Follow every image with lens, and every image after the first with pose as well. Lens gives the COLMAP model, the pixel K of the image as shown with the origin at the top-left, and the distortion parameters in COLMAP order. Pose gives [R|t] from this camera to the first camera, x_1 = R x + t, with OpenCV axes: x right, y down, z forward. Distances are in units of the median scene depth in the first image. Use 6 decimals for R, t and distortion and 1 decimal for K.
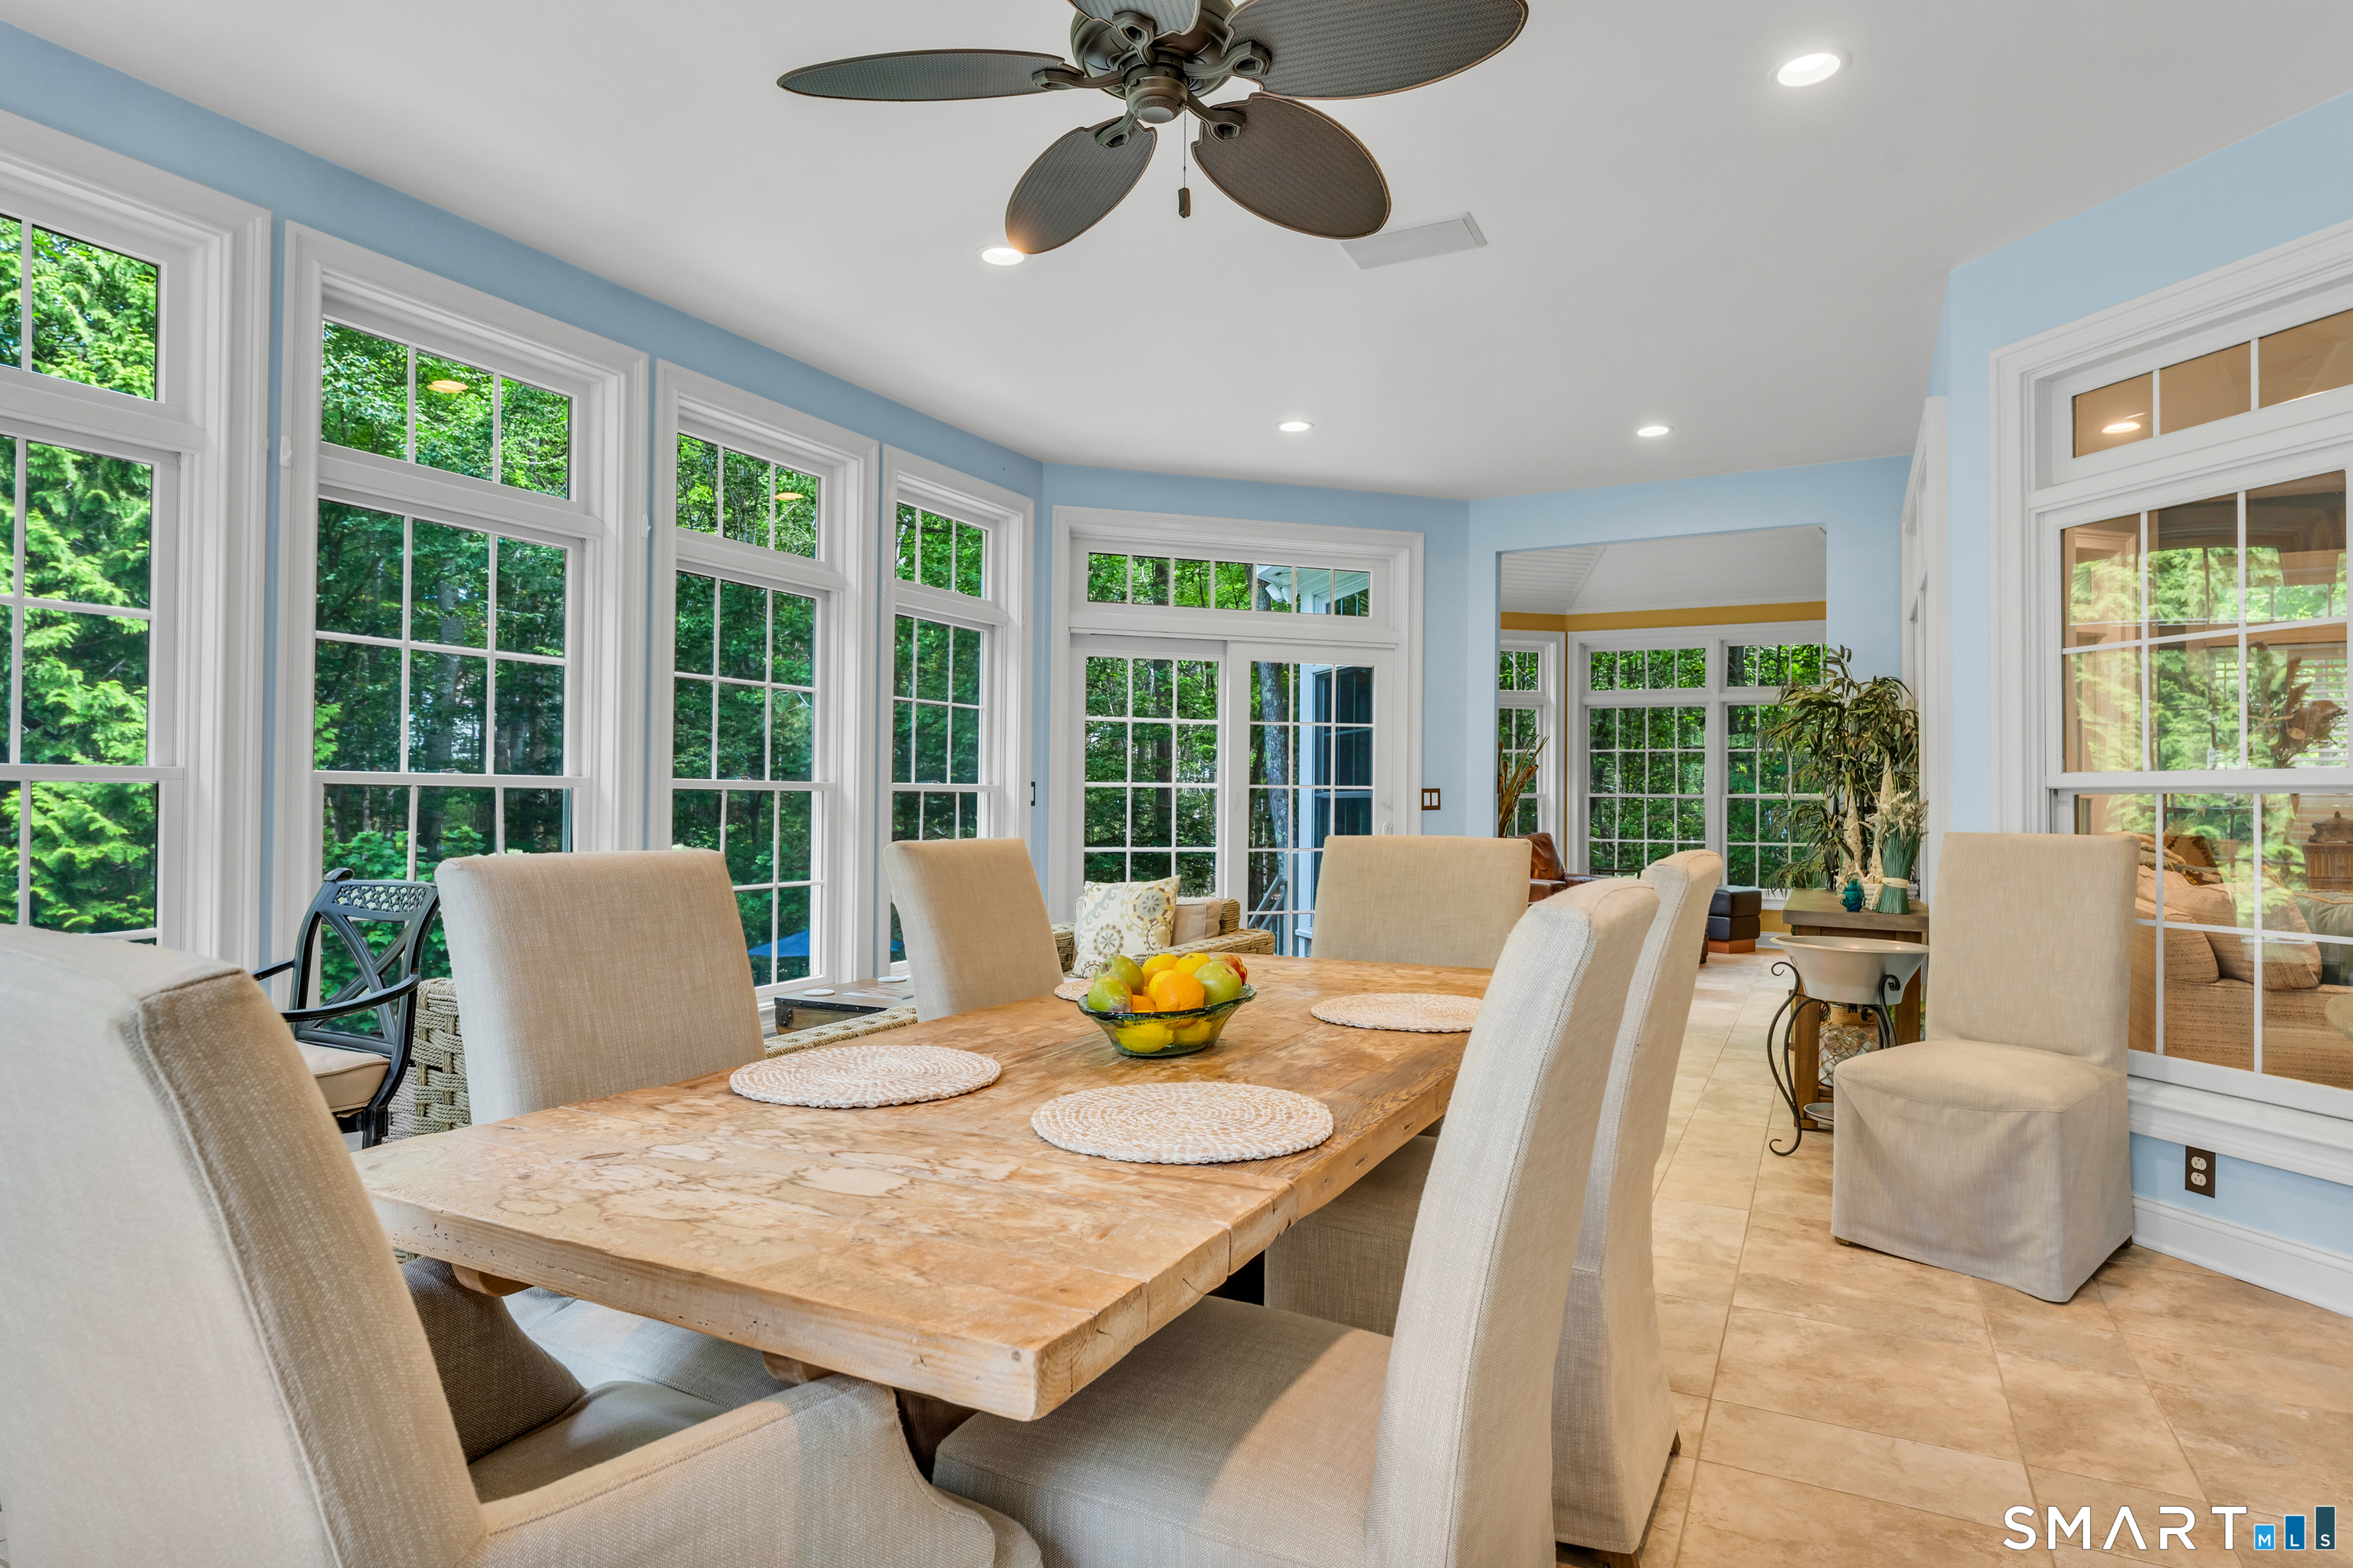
lens RADIAL K [[1273.7, 0, 1172.9], [0, 1273.7, 781.3], [0, 0, 1]] dist [0.001561, 0.000127]
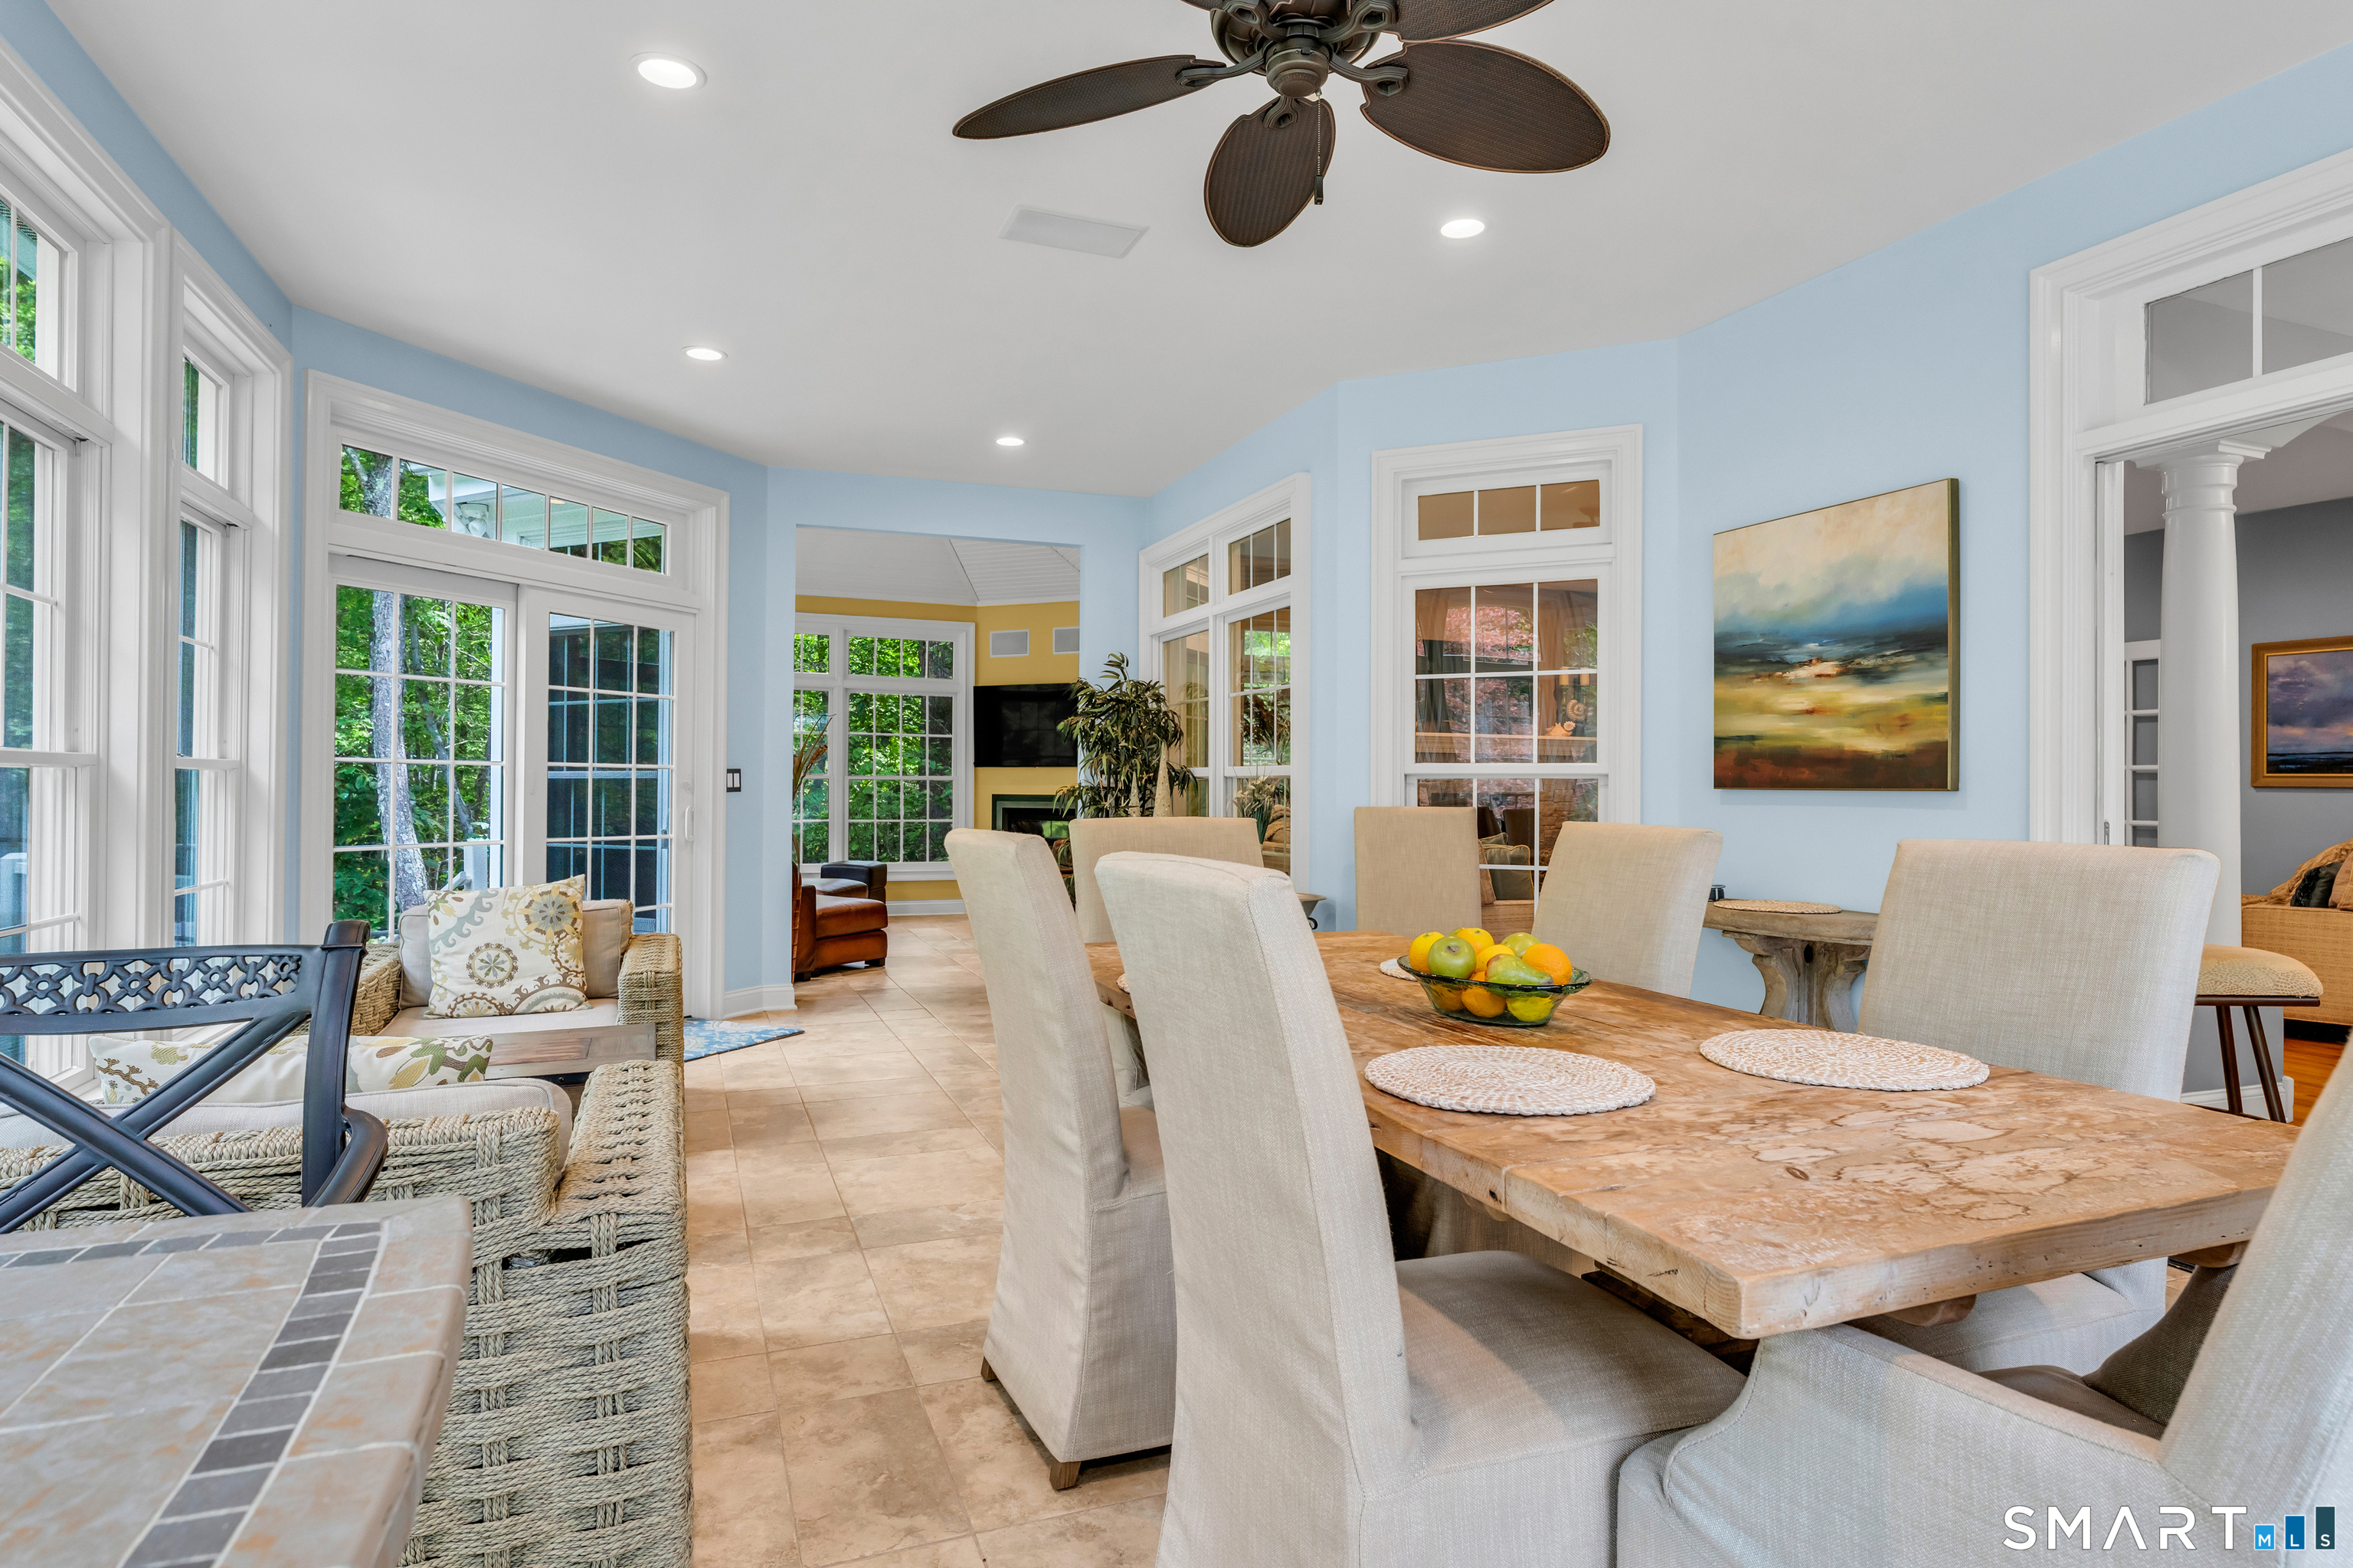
lens RADIAL K [[1273.7, 0, 1172.9], [0, 1273.7, 781.3], [0, 0, 1]] dist [0.001561, 0.000127]
pose [[0.658957, 0.000285, 0.752180, -0.358613], [-0.012327, 0.999870, 0.010420, 0.001200], [-0.752079, -0.016138, 0.658875, 0.182709]]
